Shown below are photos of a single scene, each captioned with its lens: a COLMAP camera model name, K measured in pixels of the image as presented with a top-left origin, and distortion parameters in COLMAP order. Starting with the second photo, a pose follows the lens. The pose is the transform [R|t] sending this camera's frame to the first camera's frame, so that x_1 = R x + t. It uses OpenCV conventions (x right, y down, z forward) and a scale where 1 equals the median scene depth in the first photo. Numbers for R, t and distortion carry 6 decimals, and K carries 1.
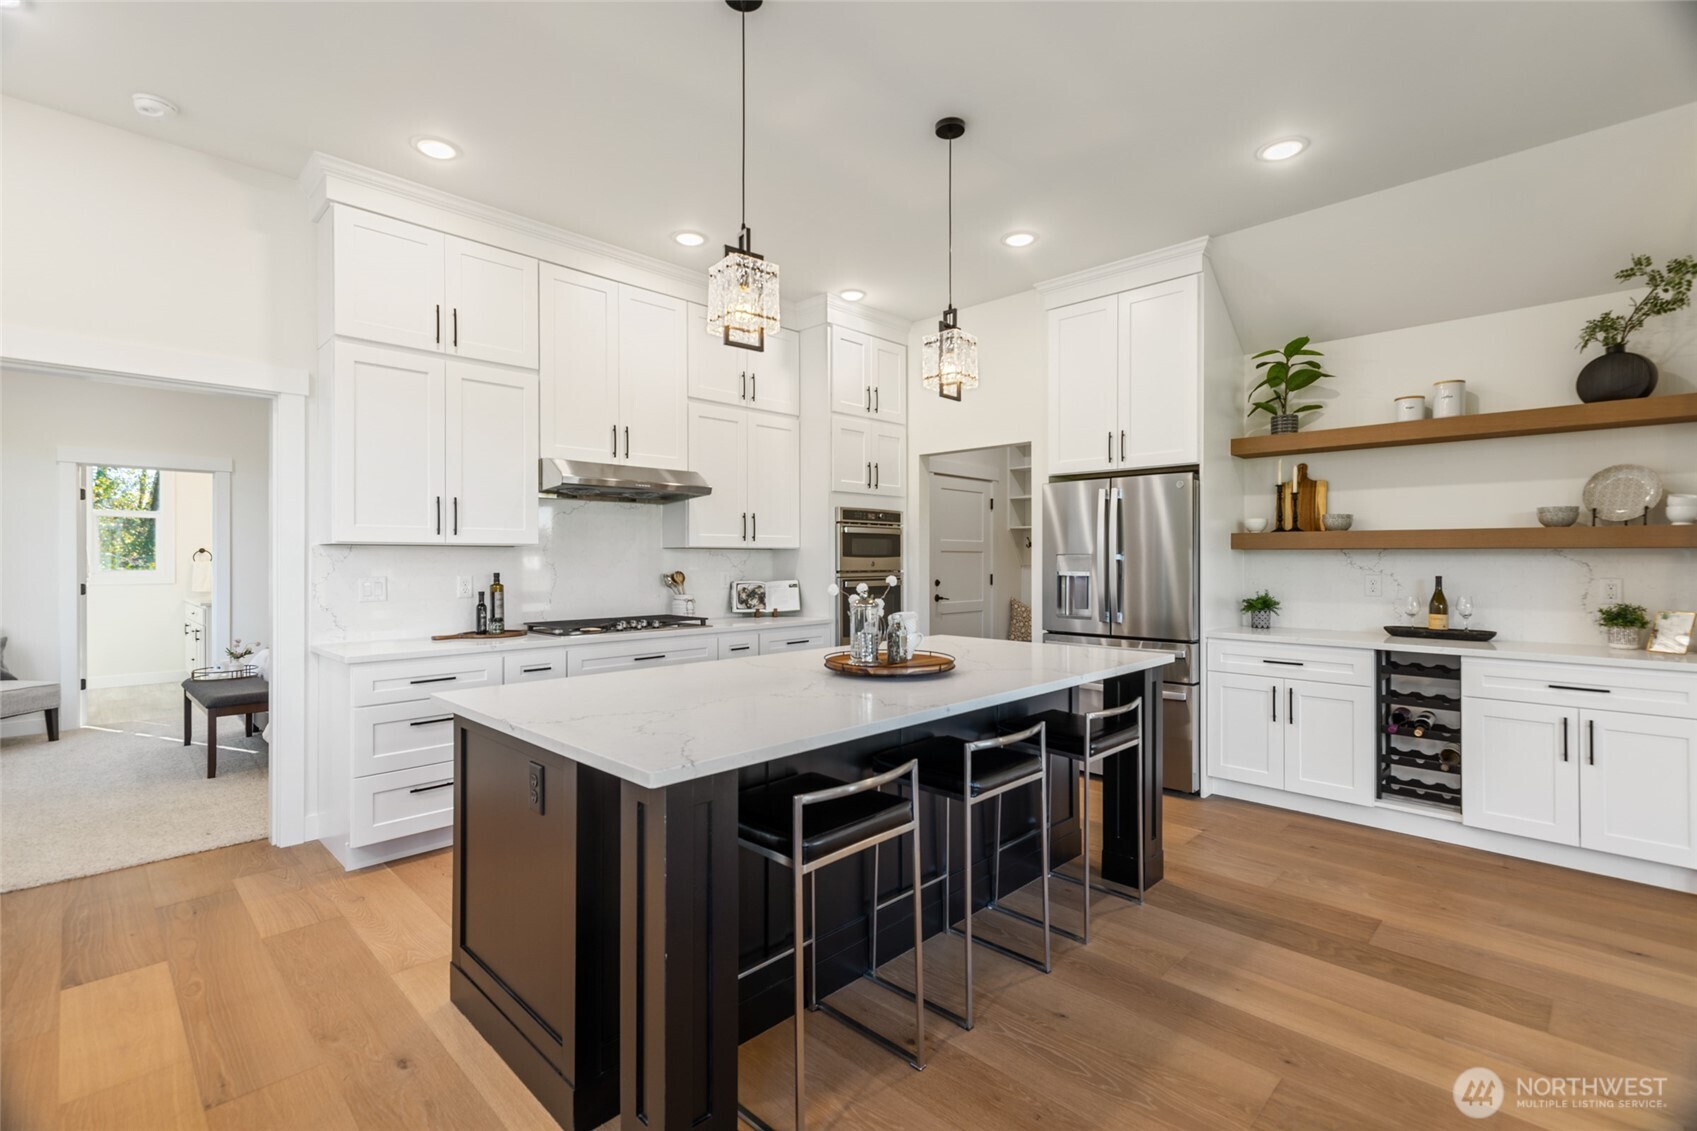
lens RADIAL K [[764.9, 0, 848.6], [0, 764.9, 567.9], [0, 0, 1]] dist [0.001733, 0.000877]
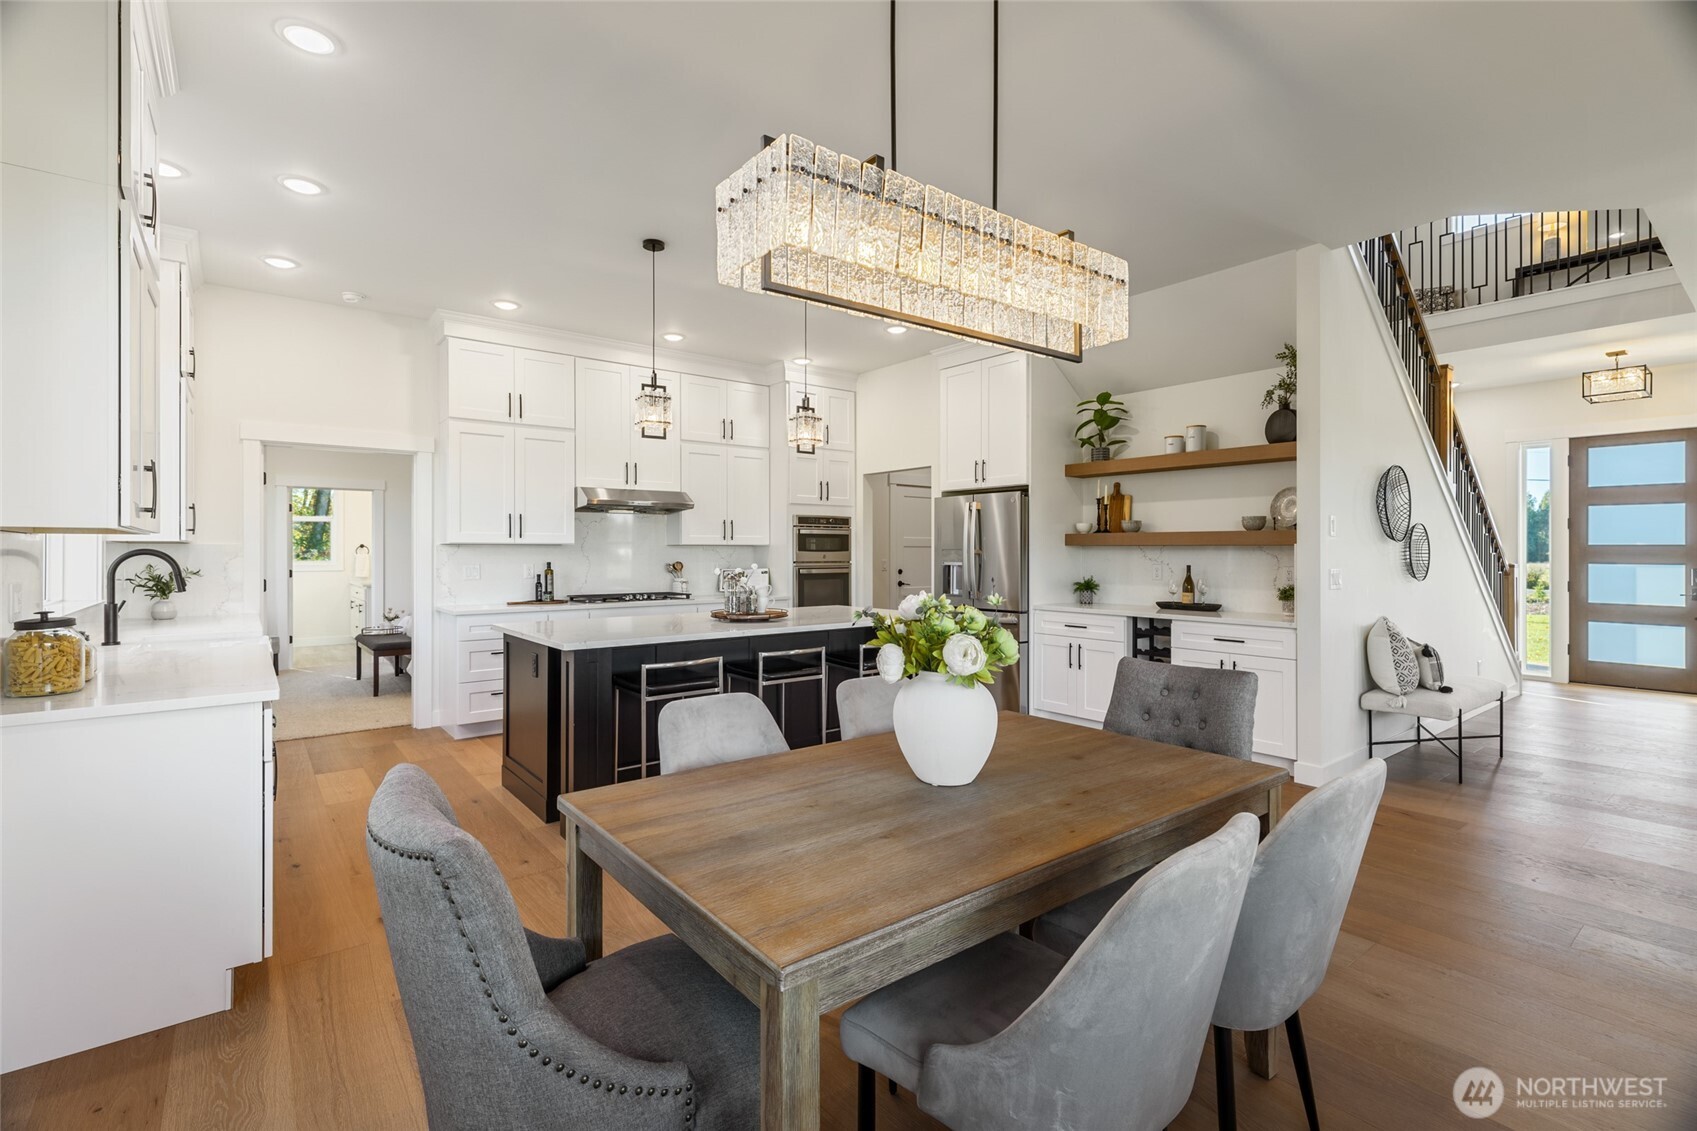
lens RADIAL K [[764.9, 0, 853.0], [0, 764.9, 561.8], [0, 0, 1]] dist [0.001733, 0.000877]
pose [[0.992999, 0.001448, -0.118115, 0.304803], [-0.001269, 0.999998, 0.001586, 0.002426], [0.118117, -0.001425, 0.992999, -0.419510]]
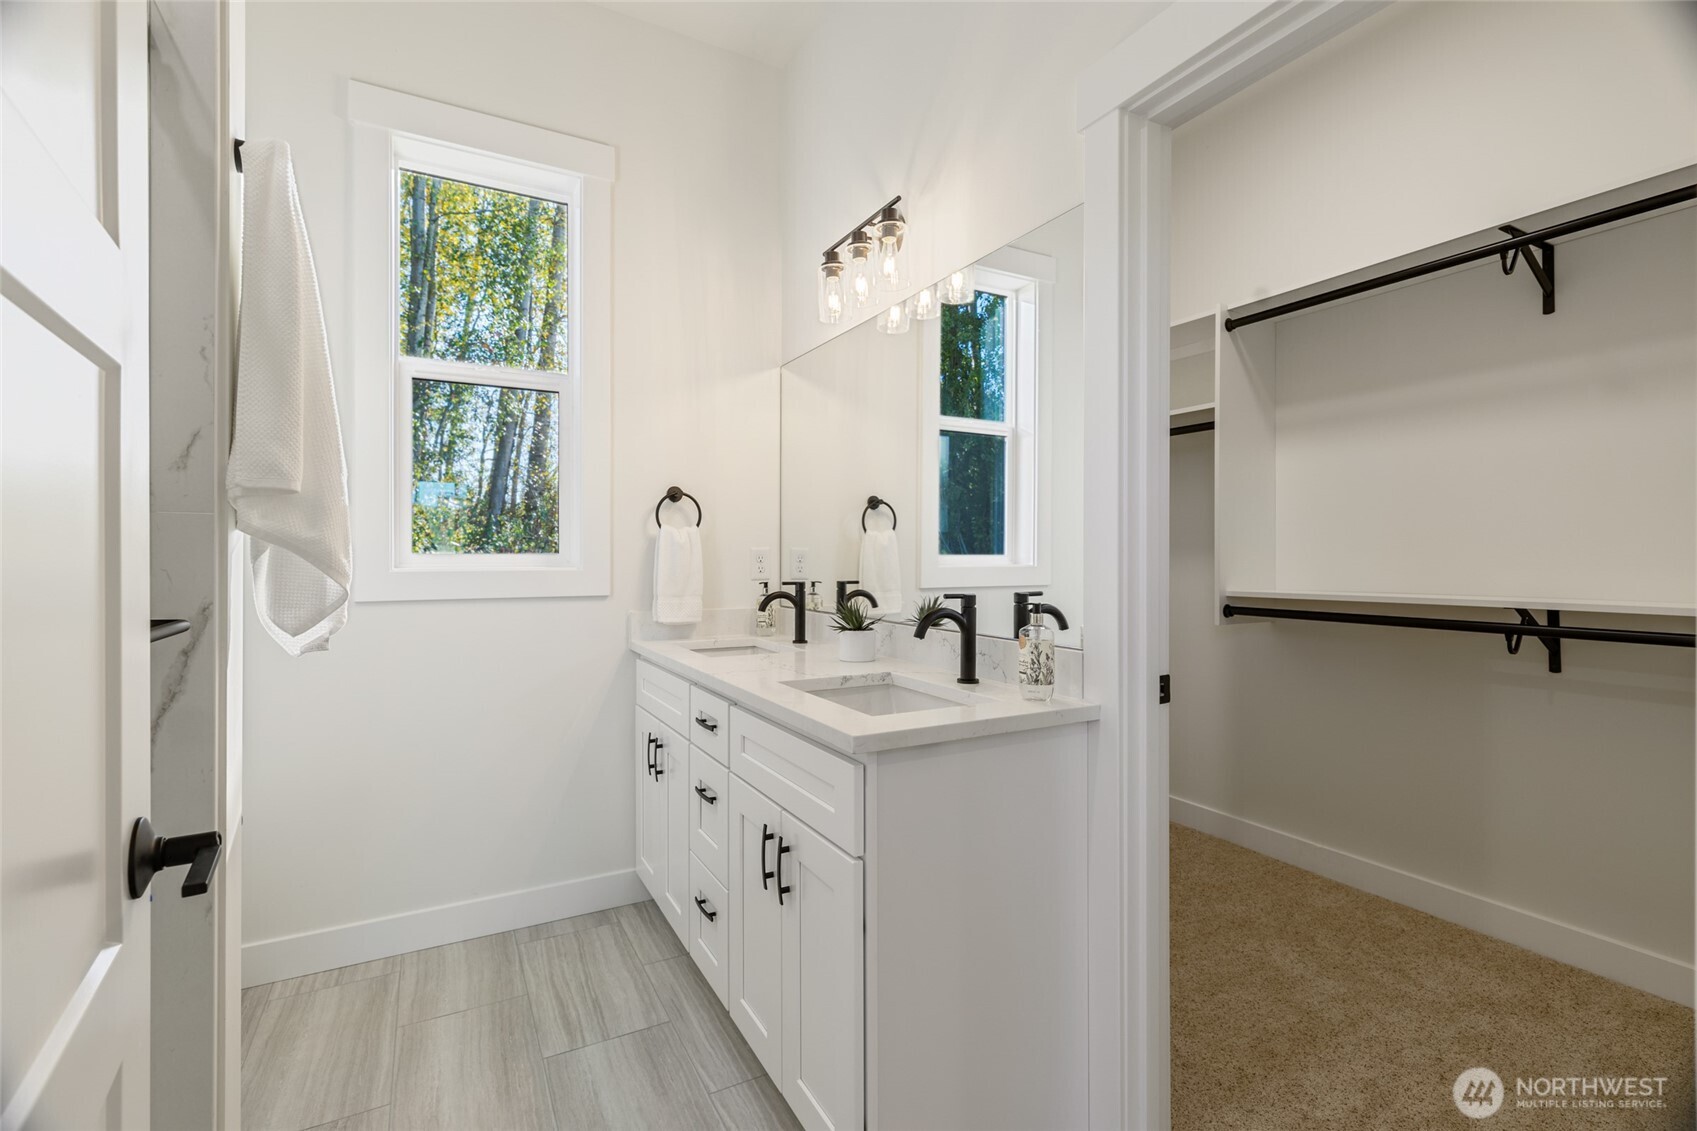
lens RADIAL K [[764.9, 0, 847.9], [0, 764.9, 562.3], [0, 0, 1]] dist [0.001733, 0.000877]
pose [[0.957446, 0.004978, -0.288570, -1.319404], [-0.005430, 0.999985, -0.000766, 0.011789], [0.288562, 0.002300, 0.957459, 1.380035]]
